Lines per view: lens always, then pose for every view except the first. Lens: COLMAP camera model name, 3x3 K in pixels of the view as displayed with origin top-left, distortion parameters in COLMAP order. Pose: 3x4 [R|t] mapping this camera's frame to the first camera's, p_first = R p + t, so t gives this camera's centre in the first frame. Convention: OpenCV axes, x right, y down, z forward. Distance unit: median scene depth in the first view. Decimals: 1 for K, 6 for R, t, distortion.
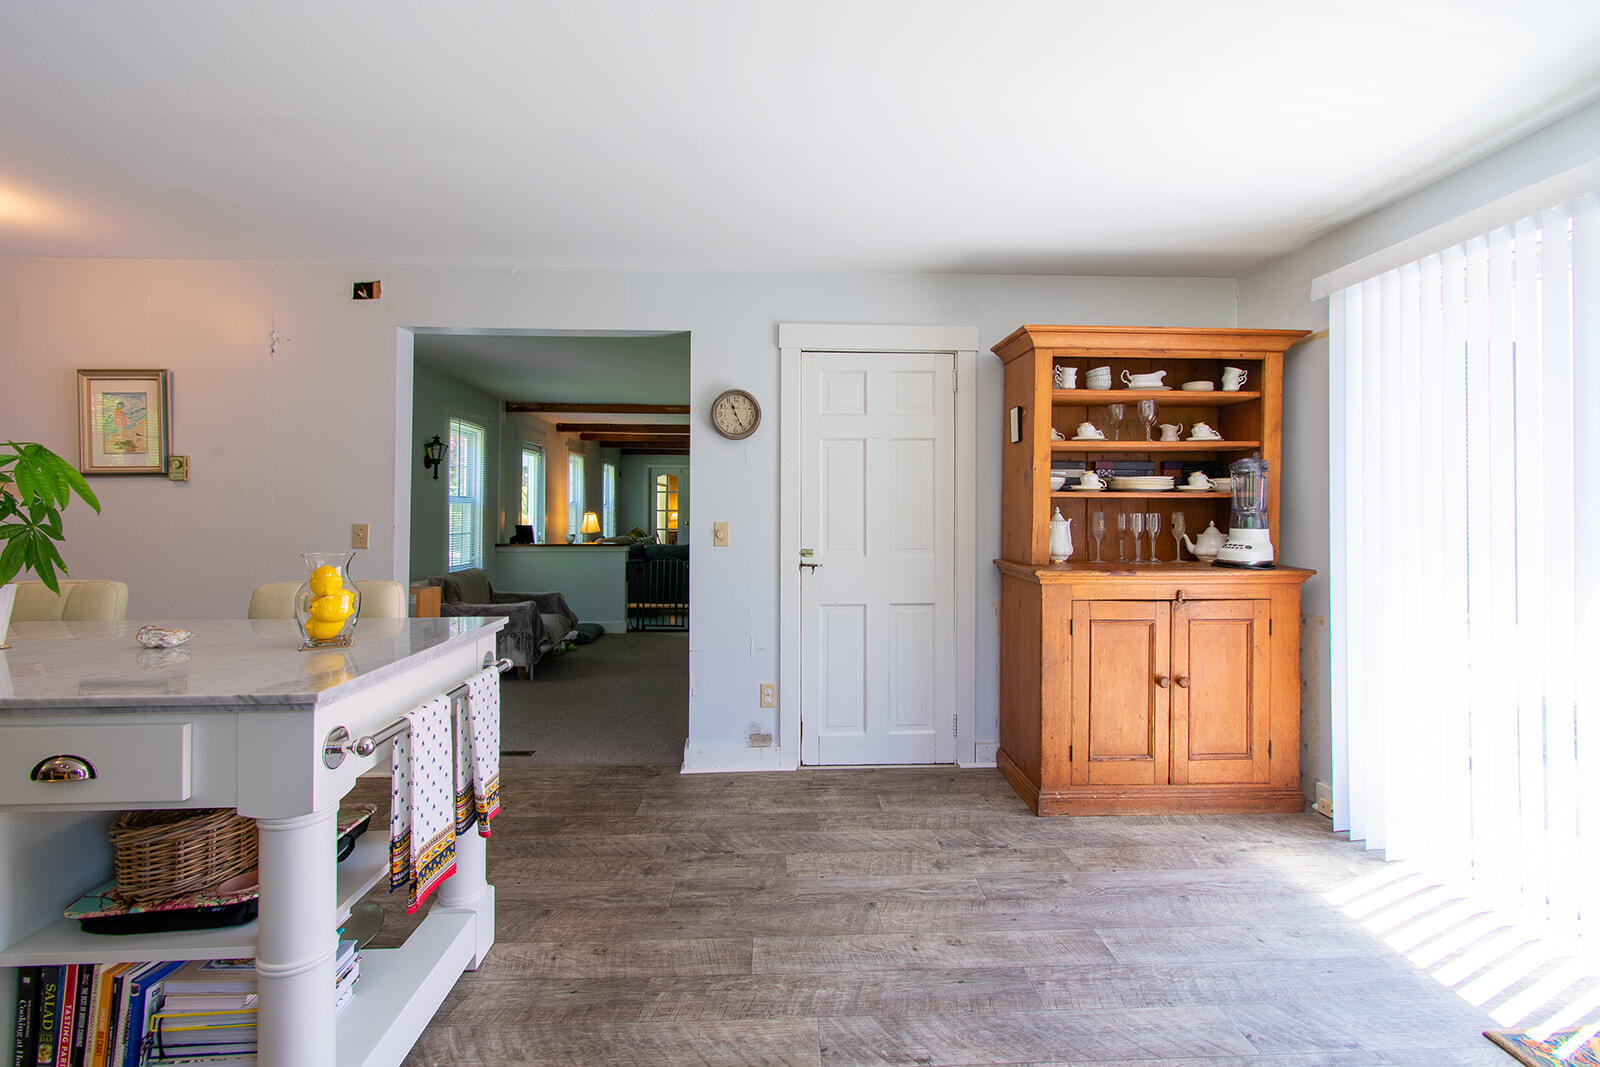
lens RADIAL K [[730.1, 0, 817.8], [0, 730.1, 504.5], [0, 0, 1]] dist [0.001268, -0.000062]
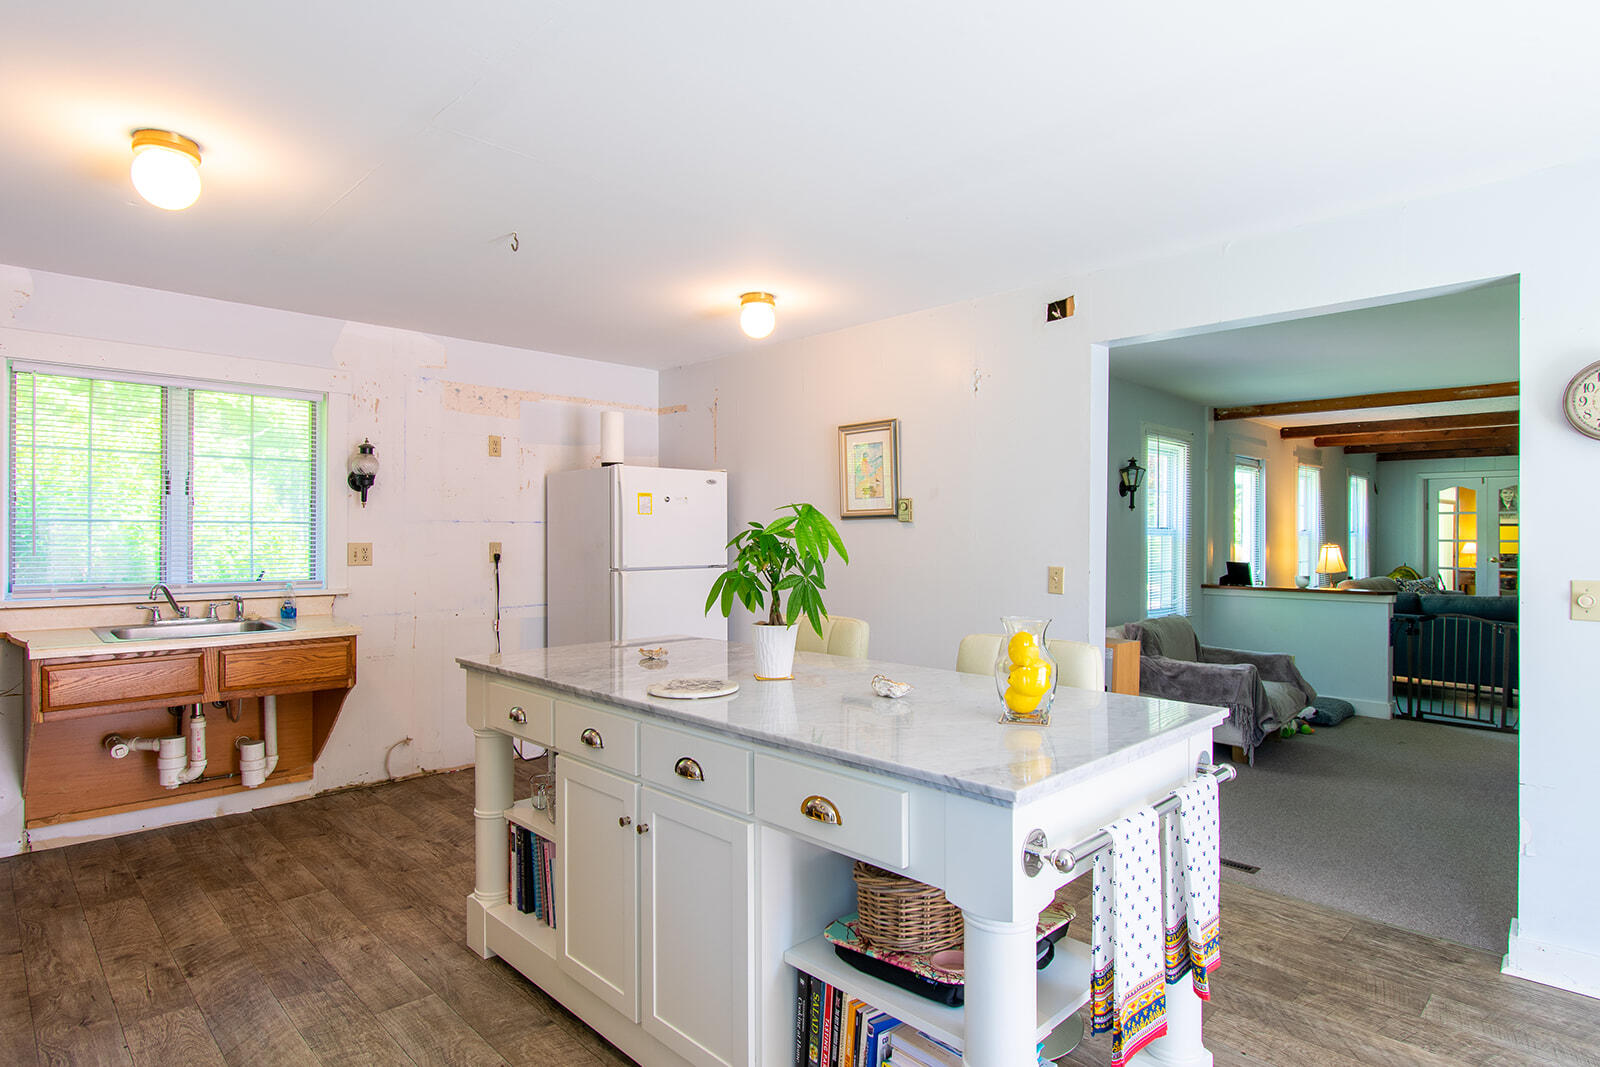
lens RADIAL K [[867.9, 0, 800.0], [0, 867.9, 533.5], [0, 0, 1]] dist [0.012268, -0.011893]
pose [[0.664154, -0.001234, -0.747595, -0.043130], [0.007719, 0.999957, 0.005207, -0.037768], [0.747556, -0.009229, 0.664134, 0.066089]]
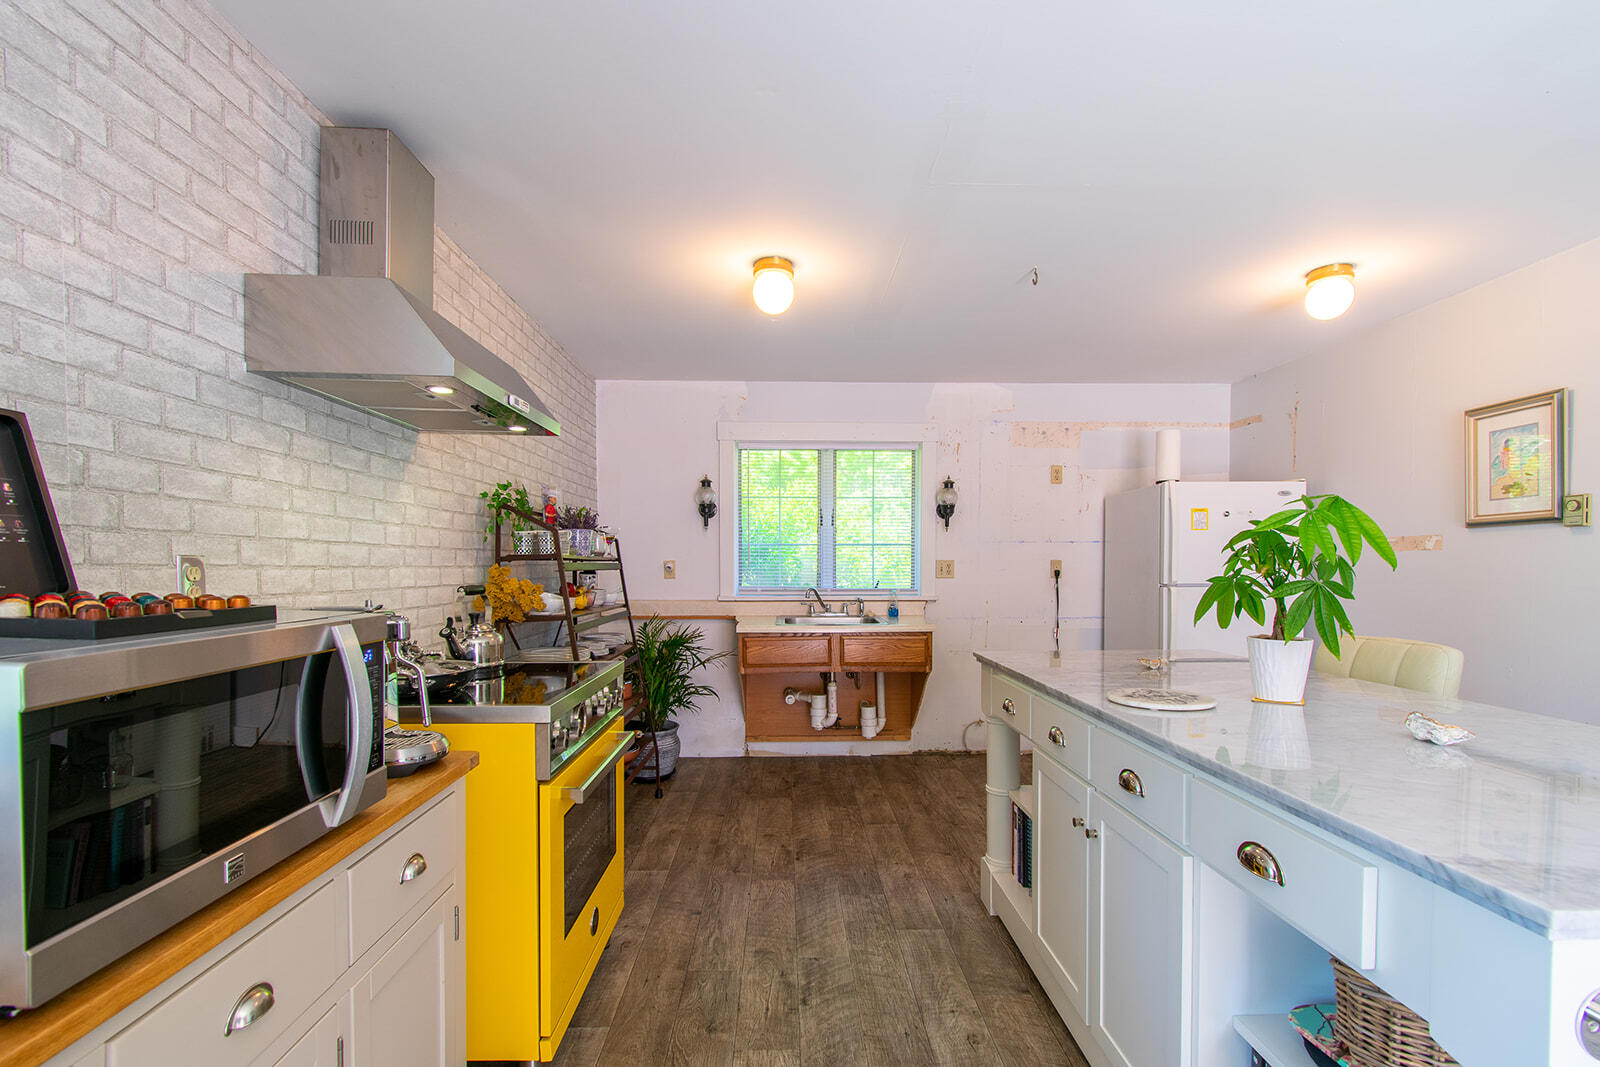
lens RADIAL K [[733.7, 0, 799.5], [0, 733.7, 591.1], [0, 0, 1]] dist [0.002428, -0.000712]
pose [[-0.024155, 0.035561, -0.999076, -0.086254], [0.012806, 0.999296, 0.035259, -0.001458], [0.999626, -0.011943, -0.024594, 0.285211]]
